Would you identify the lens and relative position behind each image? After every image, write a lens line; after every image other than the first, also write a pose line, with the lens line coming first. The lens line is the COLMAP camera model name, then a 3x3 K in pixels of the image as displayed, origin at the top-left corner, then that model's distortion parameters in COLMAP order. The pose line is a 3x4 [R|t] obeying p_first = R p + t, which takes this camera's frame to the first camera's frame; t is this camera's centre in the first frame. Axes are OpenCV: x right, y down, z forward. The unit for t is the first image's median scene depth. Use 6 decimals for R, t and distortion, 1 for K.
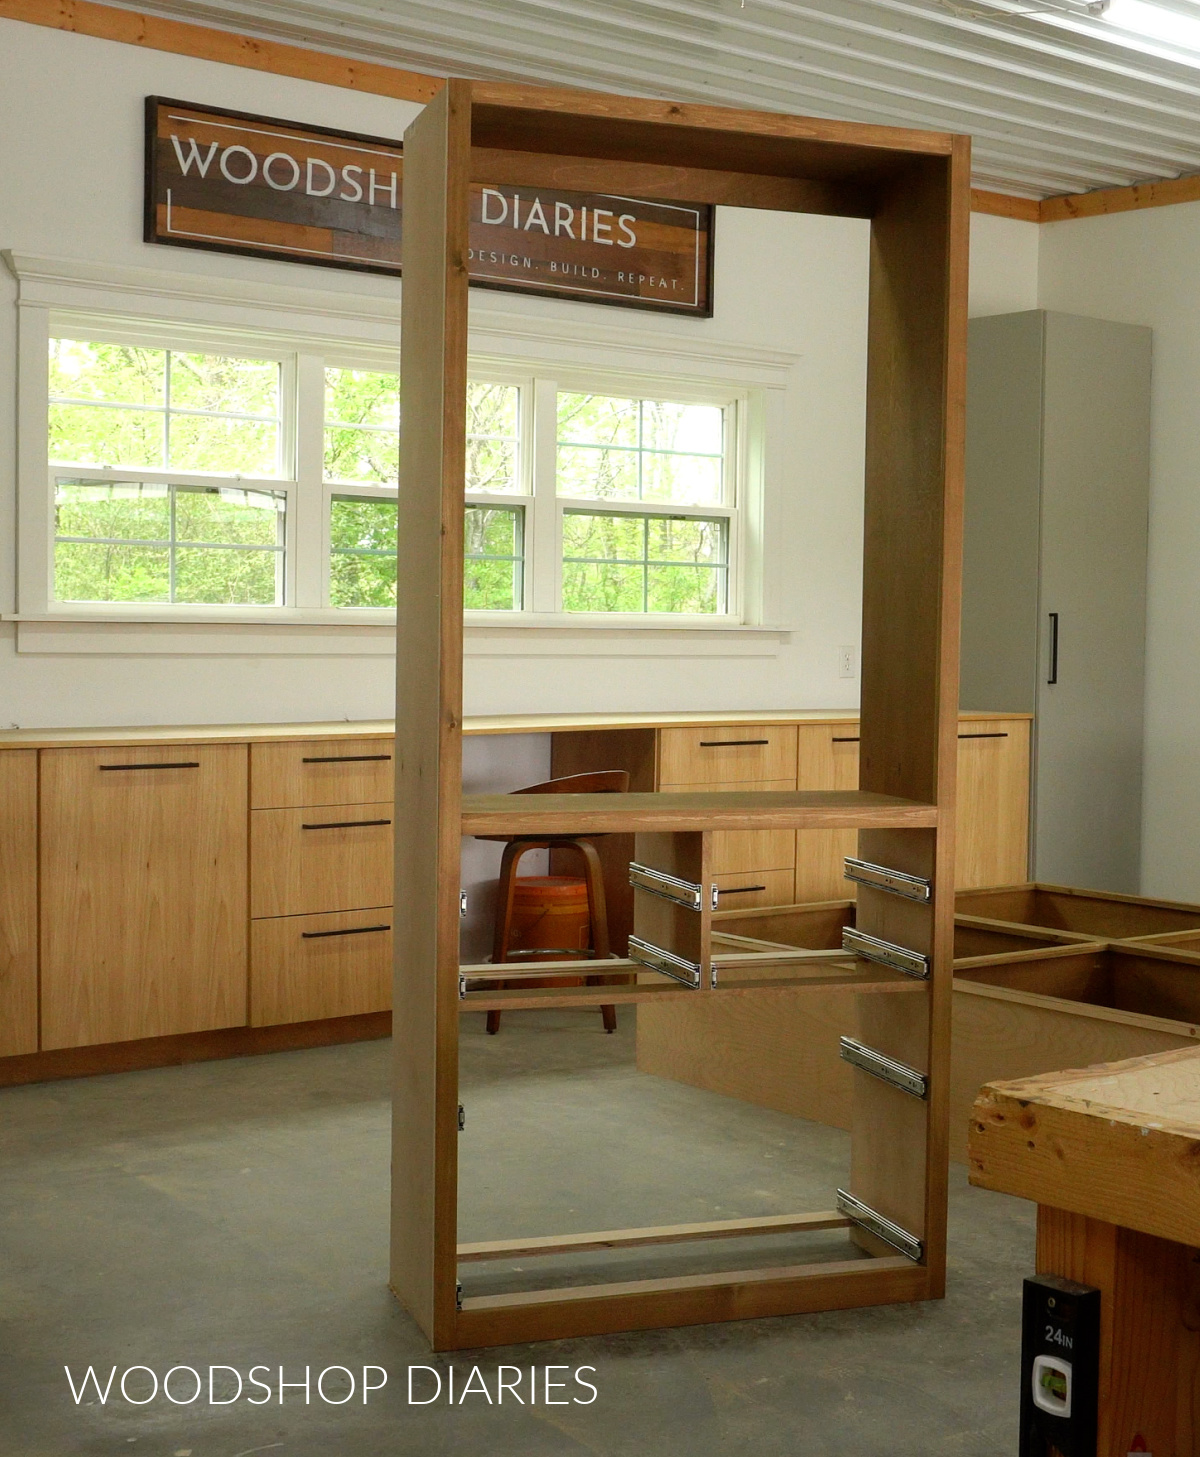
lens RADIAL K [[1976.9, 0, 606.5], [0, 1976.9, 730.2], [0, 0, 1]] dist [-0.034322, 0.000000]
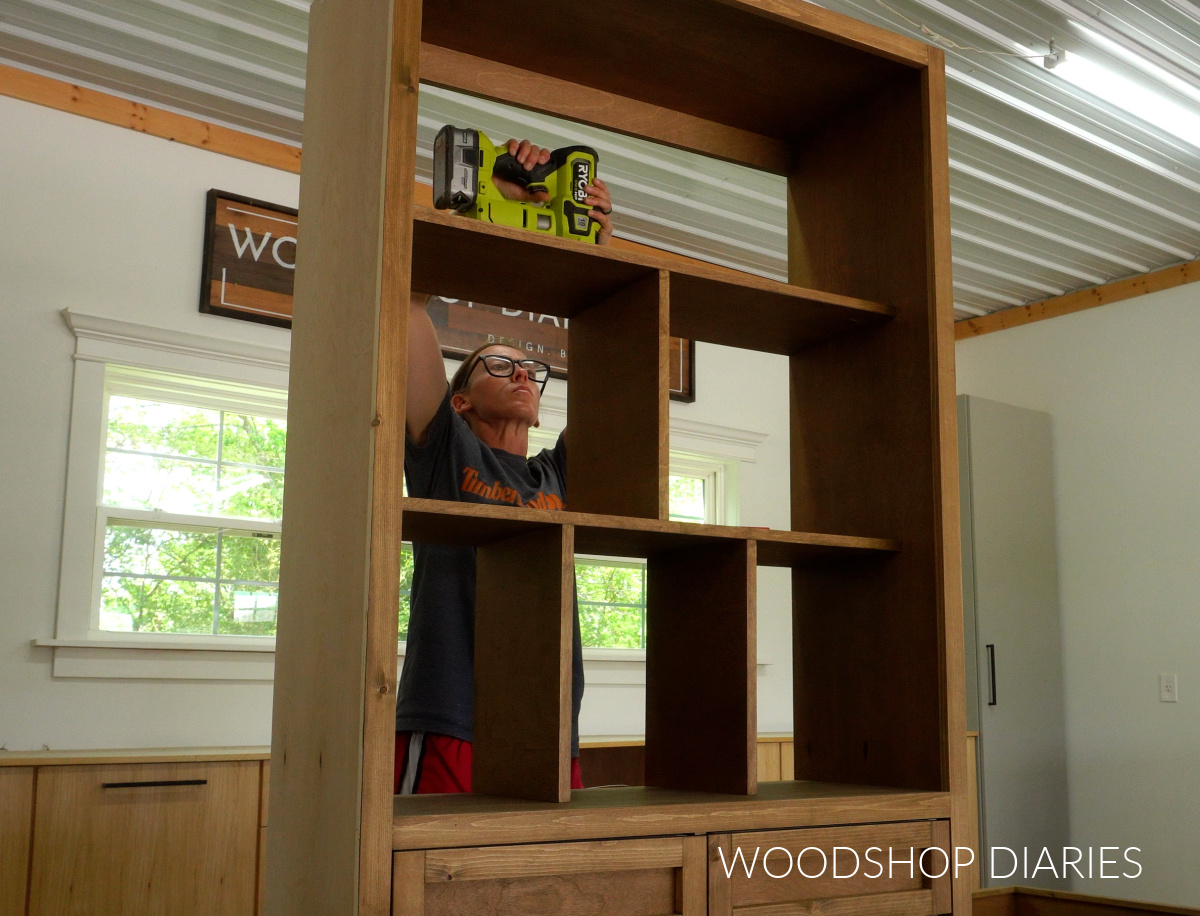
lens RADIAL K [[1321.9, 0, 660.5], [0, 1321.9, 469.3], [0, 0, 1]] dist [-0.020955, 0.000000]
pose [[0.999272, -0.006624, 0.037569, 0.001787], [0.014830, 0.974801, -0.222583, 0.013369], [-0.035148, 0.222978, 0.974190, 0.261917]]
